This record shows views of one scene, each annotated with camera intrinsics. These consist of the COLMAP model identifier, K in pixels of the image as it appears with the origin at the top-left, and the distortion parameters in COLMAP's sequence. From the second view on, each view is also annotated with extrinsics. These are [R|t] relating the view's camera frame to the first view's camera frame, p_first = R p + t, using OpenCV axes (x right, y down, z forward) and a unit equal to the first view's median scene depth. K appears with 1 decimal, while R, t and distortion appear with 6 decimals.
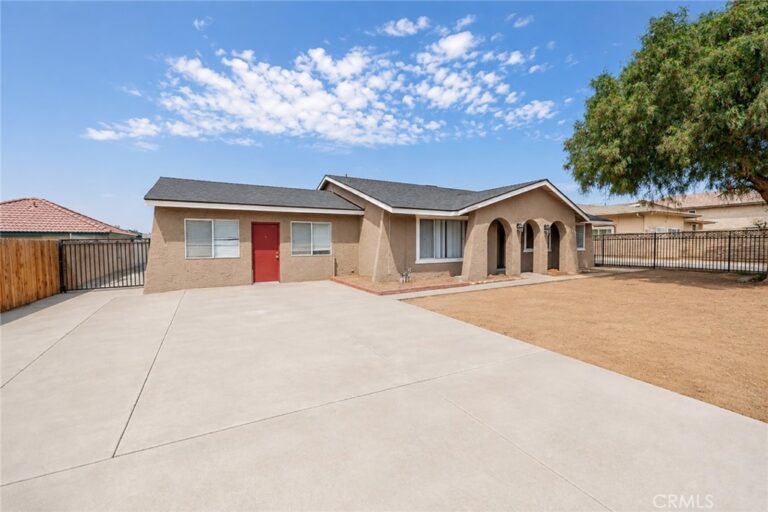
lens RADIAL K [[308.3, 0, 384.1], [0, 308.3, 254.3], [0, 0, 1]] dist [0.000799, 0.000015]
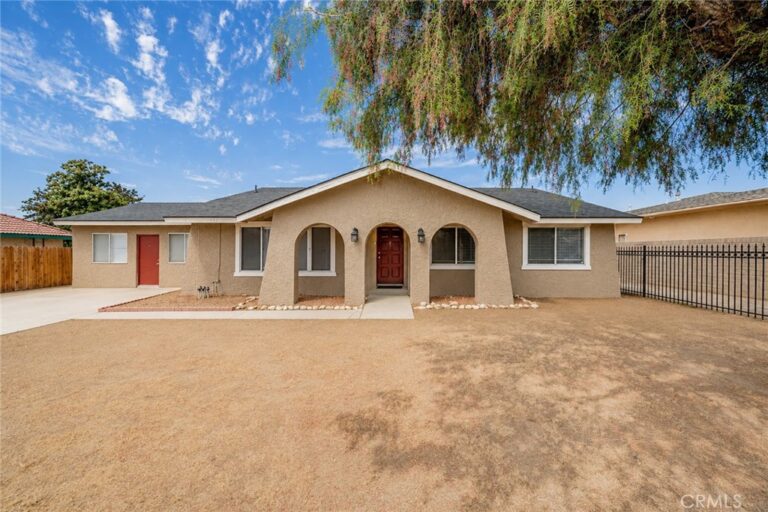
lens RADIAL K [[259.6, 0, 382.3], [0, 259.6, 253.0], [0, 0, 1]] dist [-0.001432, -0.000031]
pose [[0.868091, 0.016627, -0.496127, 0.850024], [-0.031624, 0.999261, -0.021843, -0.037810], [0.495397, 0.034651, 0.867975, 0.569390]]
